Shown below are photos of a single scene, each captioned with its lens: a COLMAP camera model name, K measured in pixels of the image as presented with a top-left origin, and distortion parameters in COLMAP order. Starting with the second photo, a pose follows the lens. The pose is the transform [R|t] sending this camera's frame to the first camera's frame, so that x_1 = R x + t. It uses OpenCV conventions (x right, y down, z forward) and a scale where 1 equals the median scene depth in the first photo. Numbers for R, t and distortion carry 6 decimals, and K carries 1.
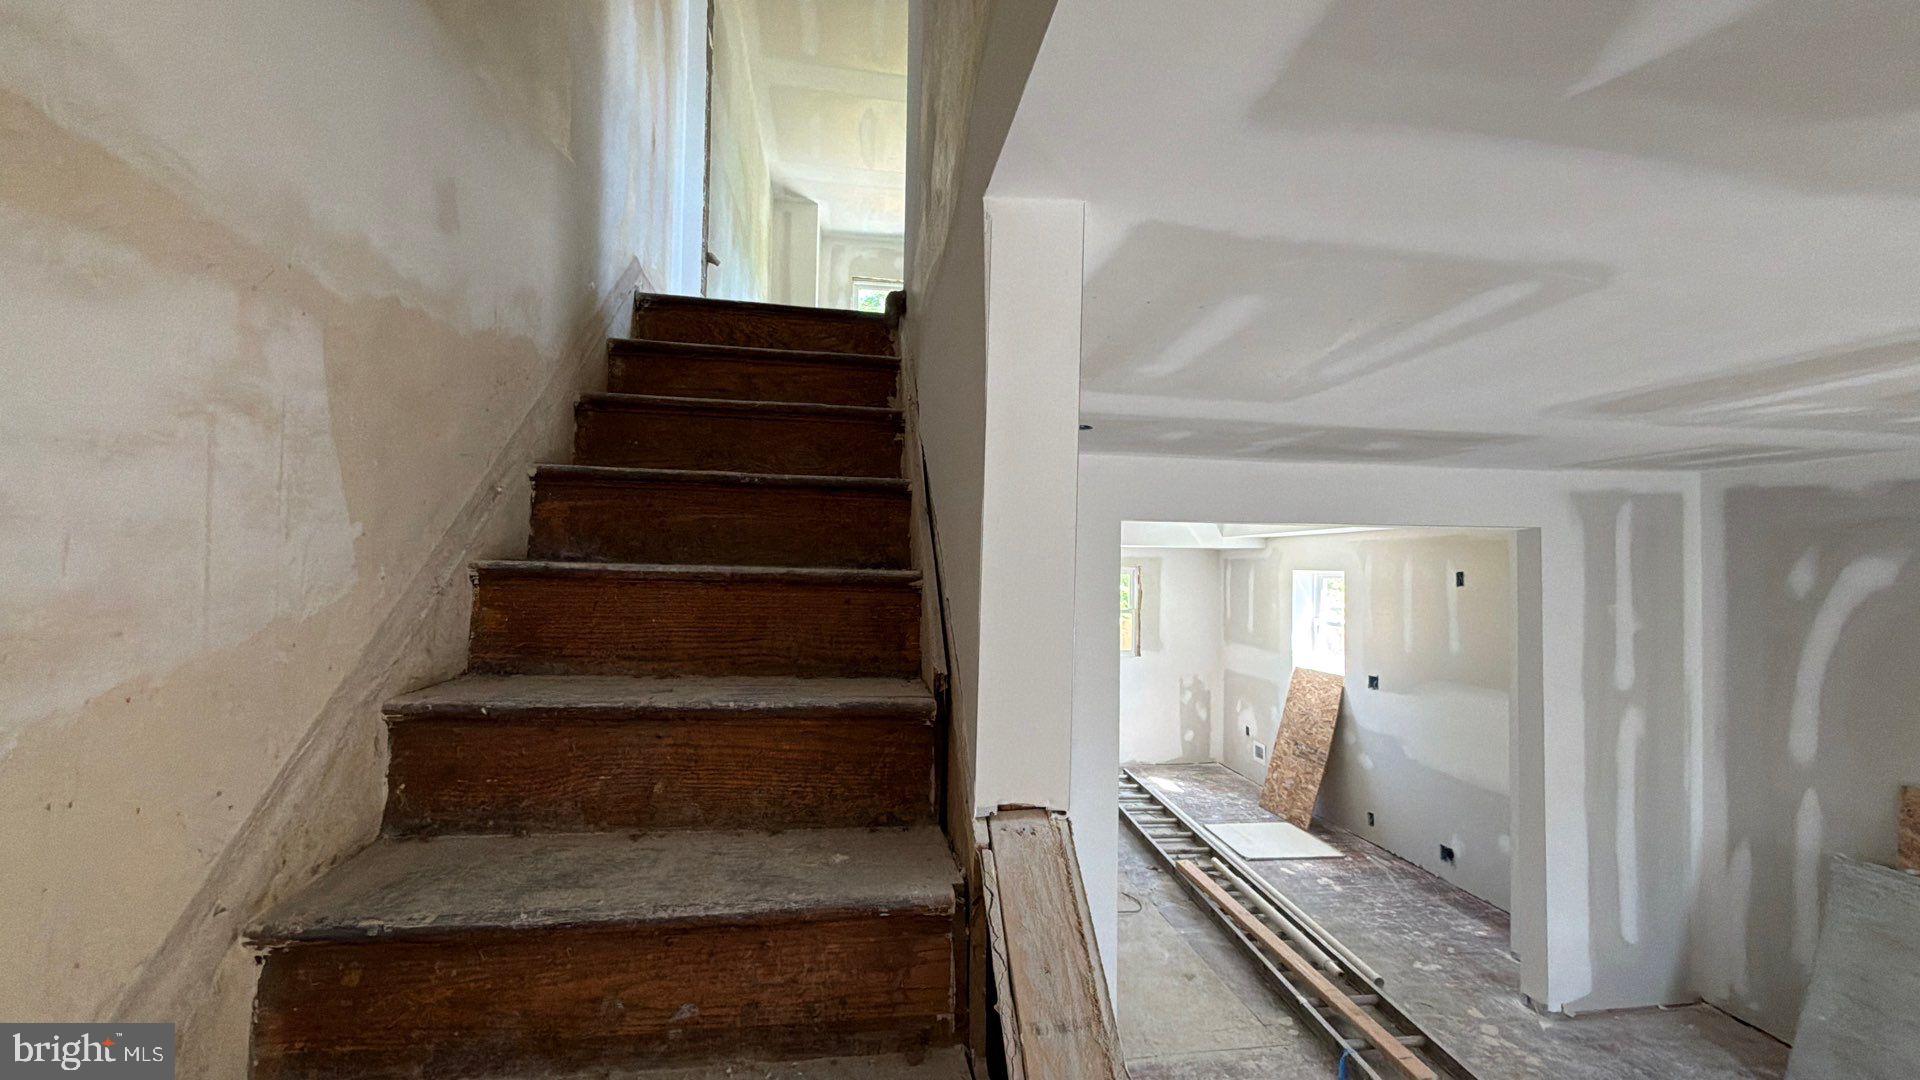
lens RADIAL K [[768.7, 0, 960.6], [0, 768.7, 539.6], [0, 0, 1]] dist [0.001149, -0.000536]
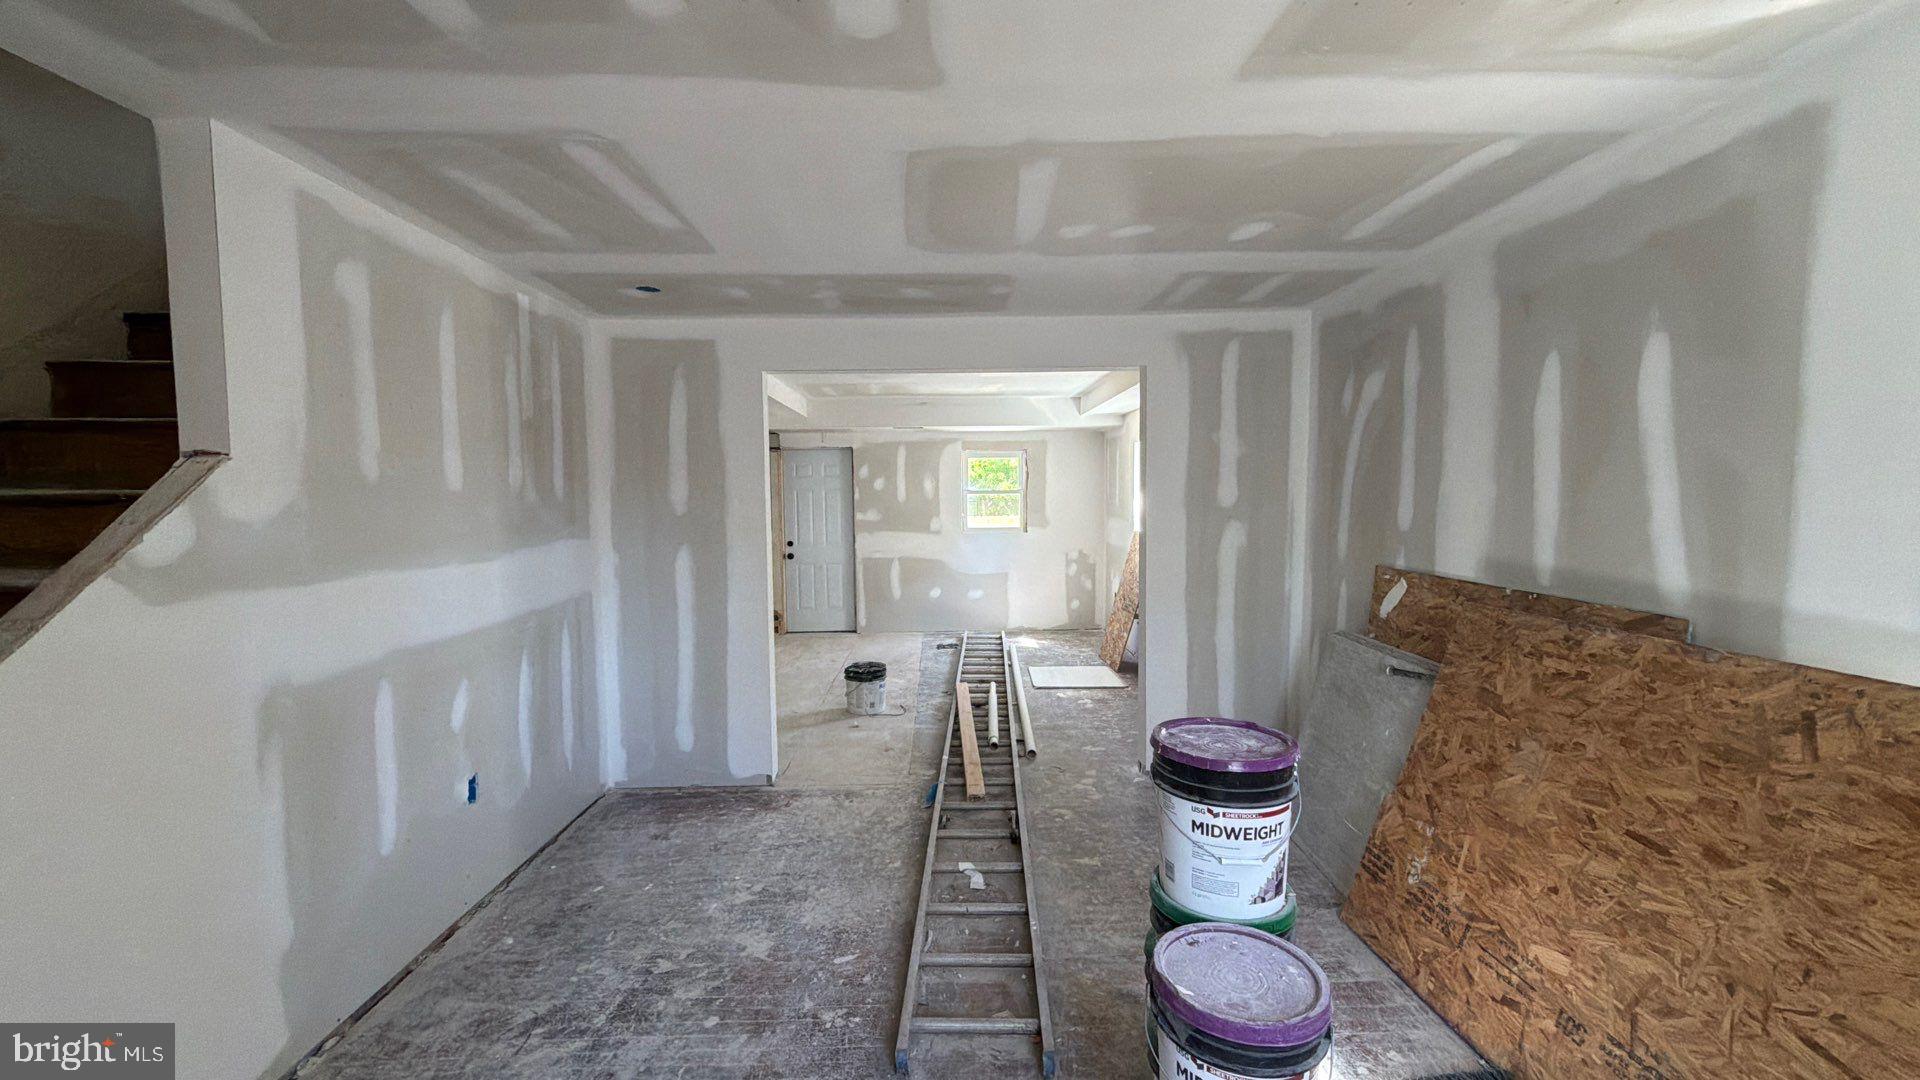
lens RADIAL K [[768.7, 0, 955.9], [0, 768.7, 540.9], [0, 0, 1]] dist [0.001149, -0.000536]
pose [[0.991037, -0.016779, -0.132527, 0.367402], [0.029776, 0.994867, 0.096707, 0.073868], [0.130224, -0.099787, 0.986450, -0.114378]]
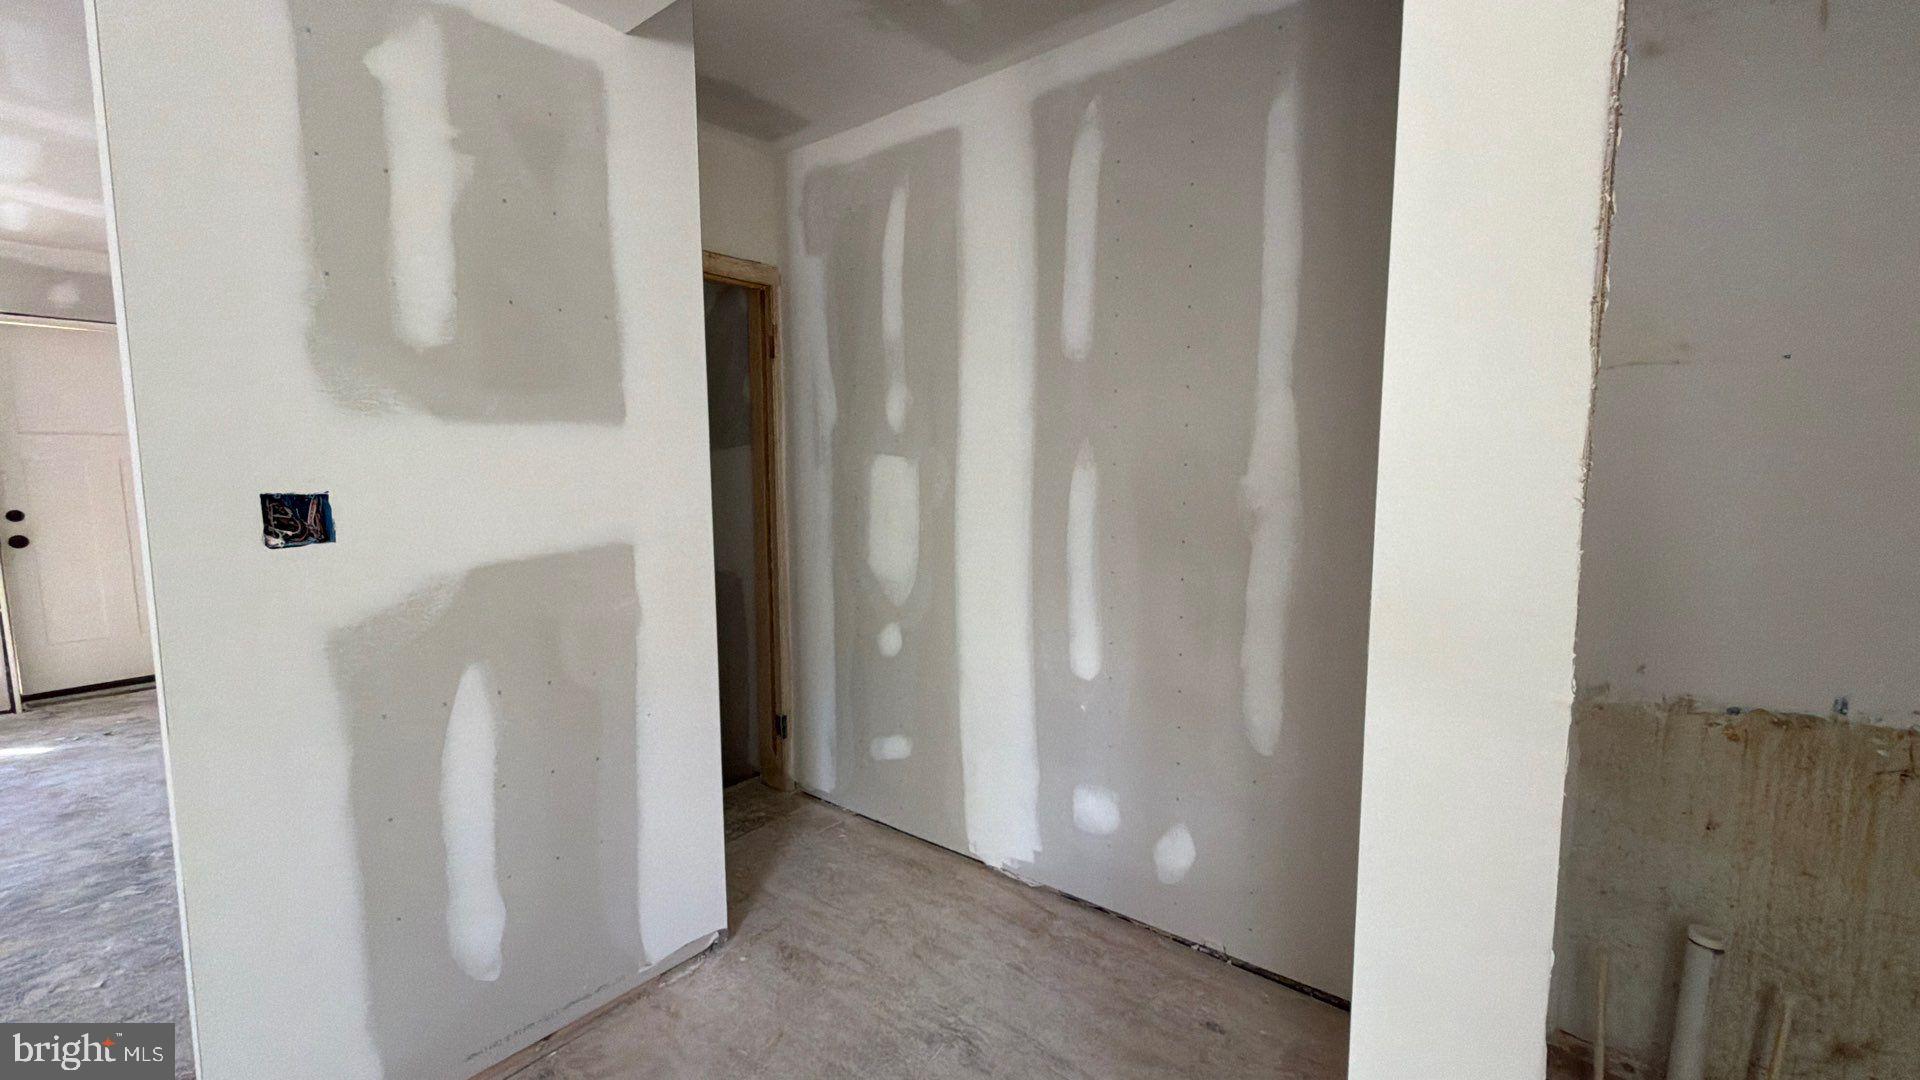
lens RADIAL K [[768.7, 0, 961.5], [0, 768.7, 539.0], [0, 0, 1]] dist [0.001149, -0.000536]
pose [[-0.732835, 0.050792, -0.678508, 0.088007], [0.015873, 0.998215, 0.057581, 0.145394], [0.680222, 0.031427, -0.732332, 0.852034]]
